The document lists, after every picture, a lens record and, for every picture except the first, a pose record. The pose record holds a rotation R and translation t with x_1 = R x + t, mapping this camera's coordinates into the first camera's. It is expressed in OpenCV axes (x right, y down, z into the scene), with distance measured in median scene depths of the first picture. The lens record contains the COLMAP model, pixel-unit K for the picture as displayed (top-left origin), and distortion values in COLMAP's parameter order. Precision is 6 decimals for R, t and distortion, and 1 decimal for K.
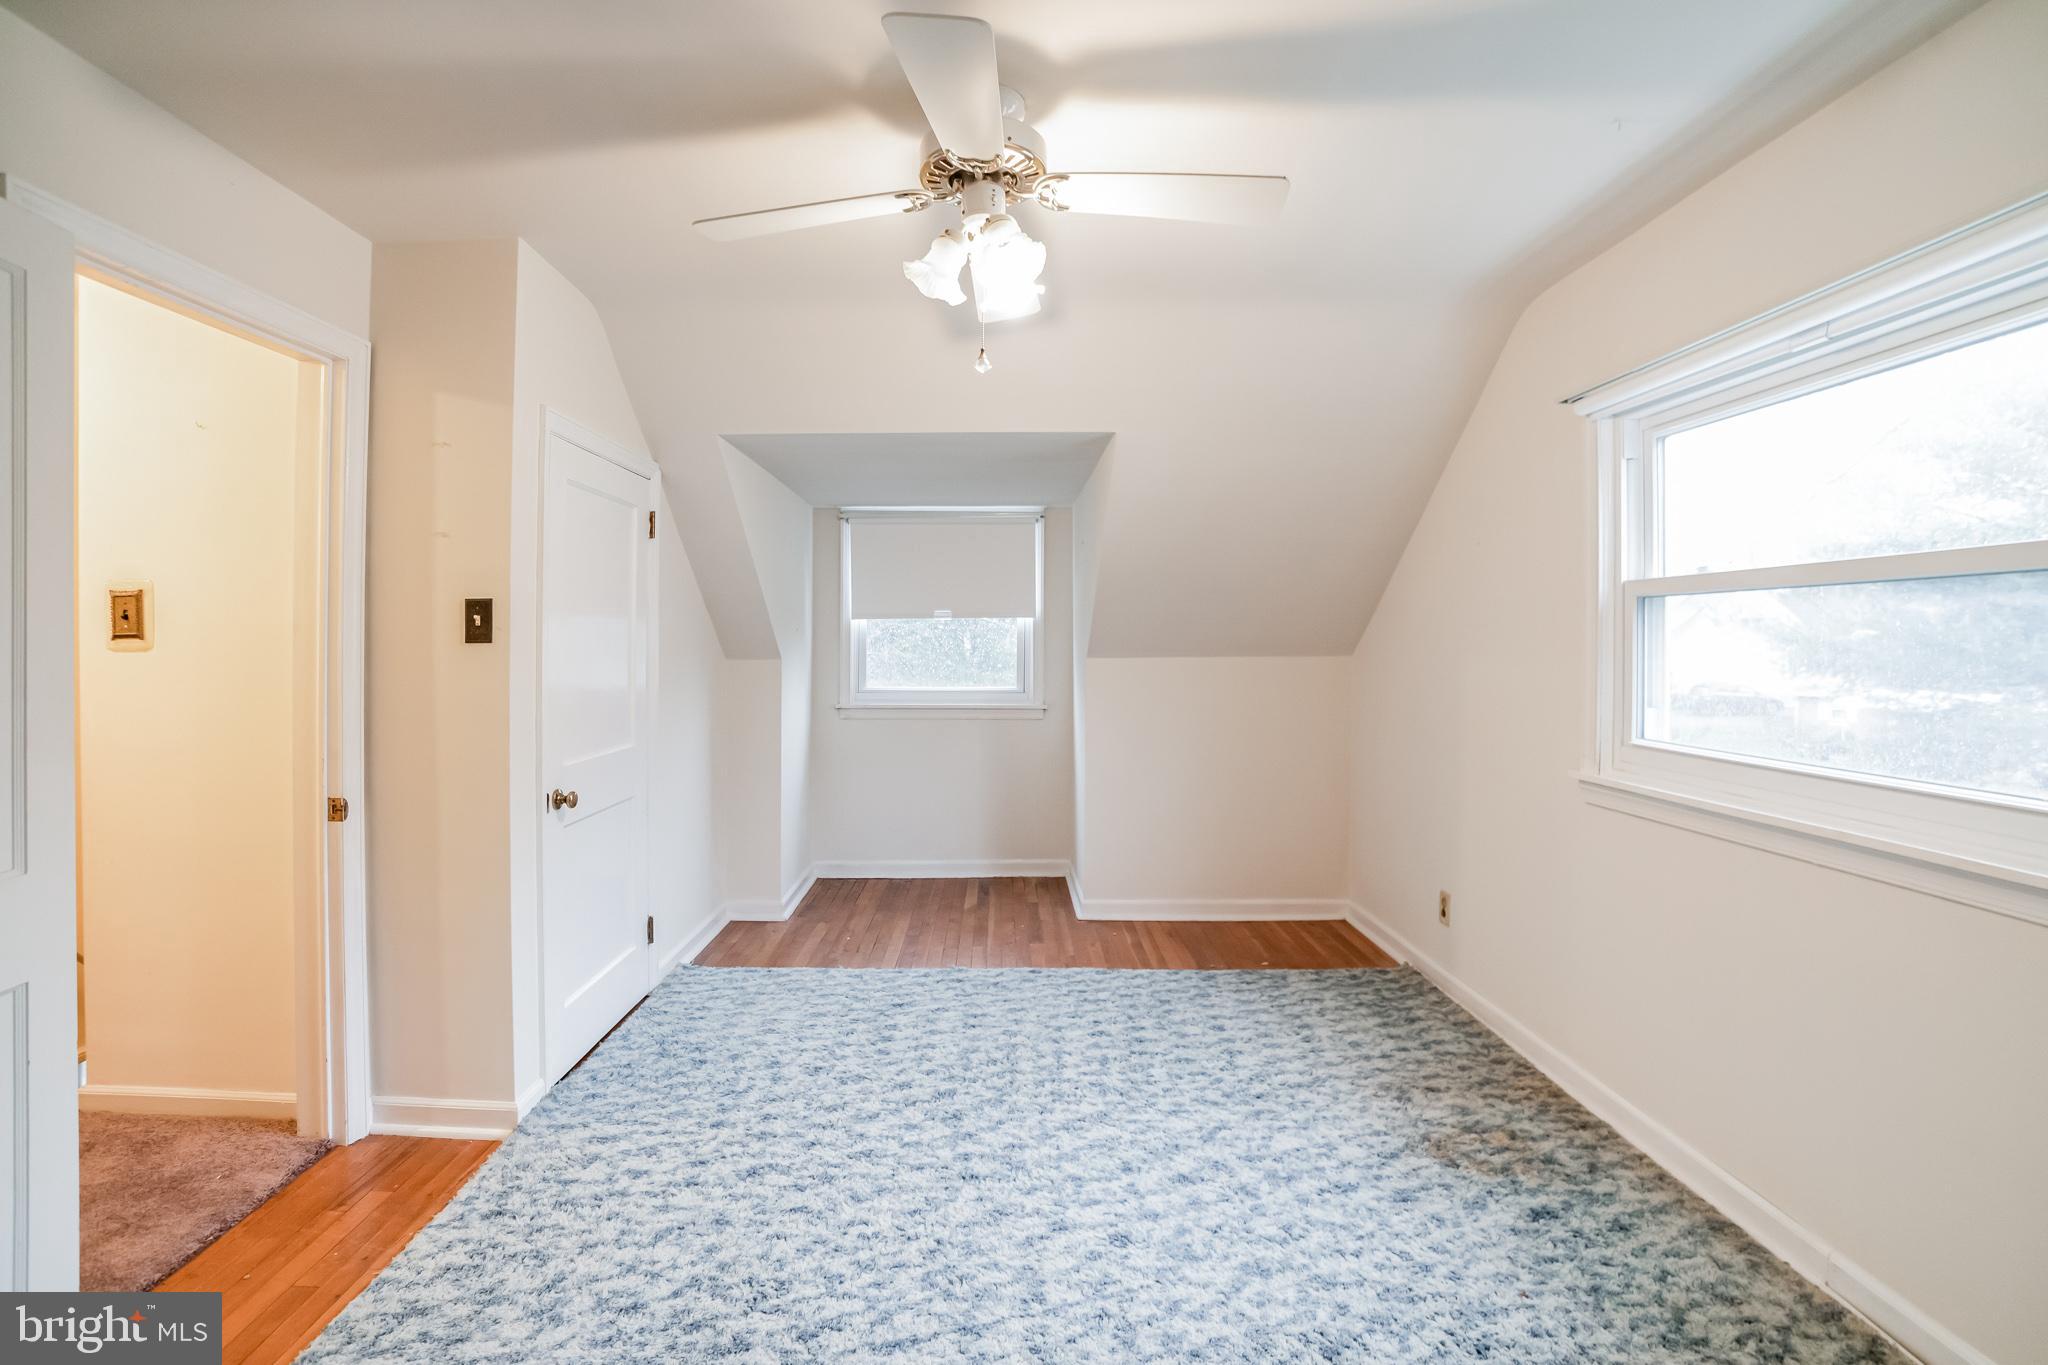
lens RADIAL K [[962.6, 0, 951.3], [0, 962.6, 646.3], [0, 0, 1]] dist [-0.078883, 0.024581]
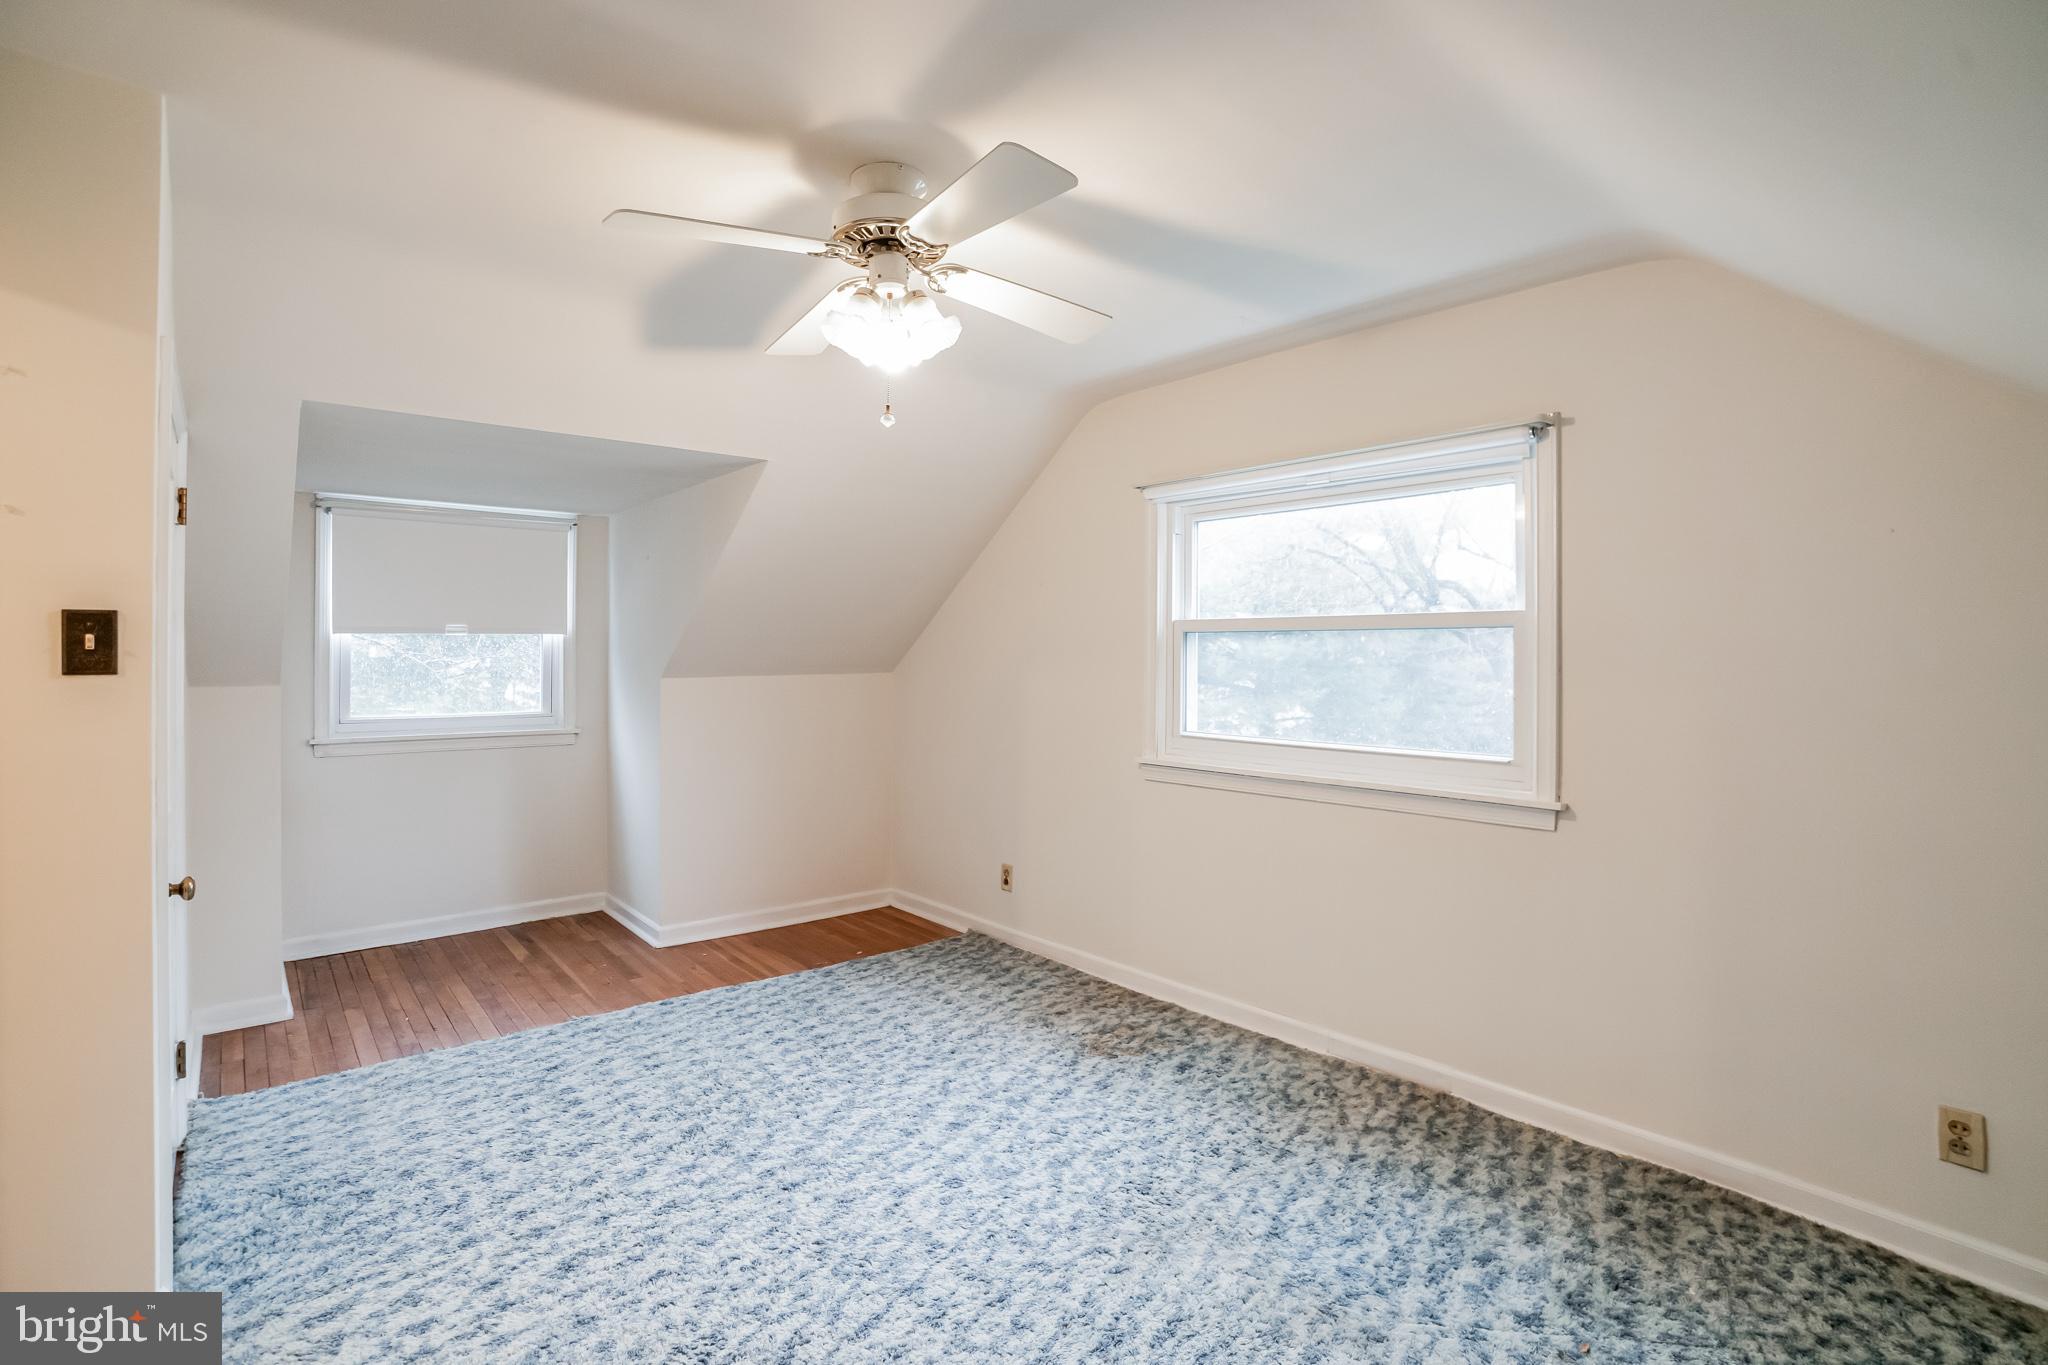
lens RADIAL K [[997.0, 0, 1010.6], [0, 997.0, 662.0], [0, 0, 1]] dist [-0.087644, 0.033685]
pose [[0.739236, -0.004559, 0.673431, -0.462956], [0.000829, 0.999982, 0.005860, -0.016179], [-0.673446, -0.003774, 0.739227, 0.044919]]
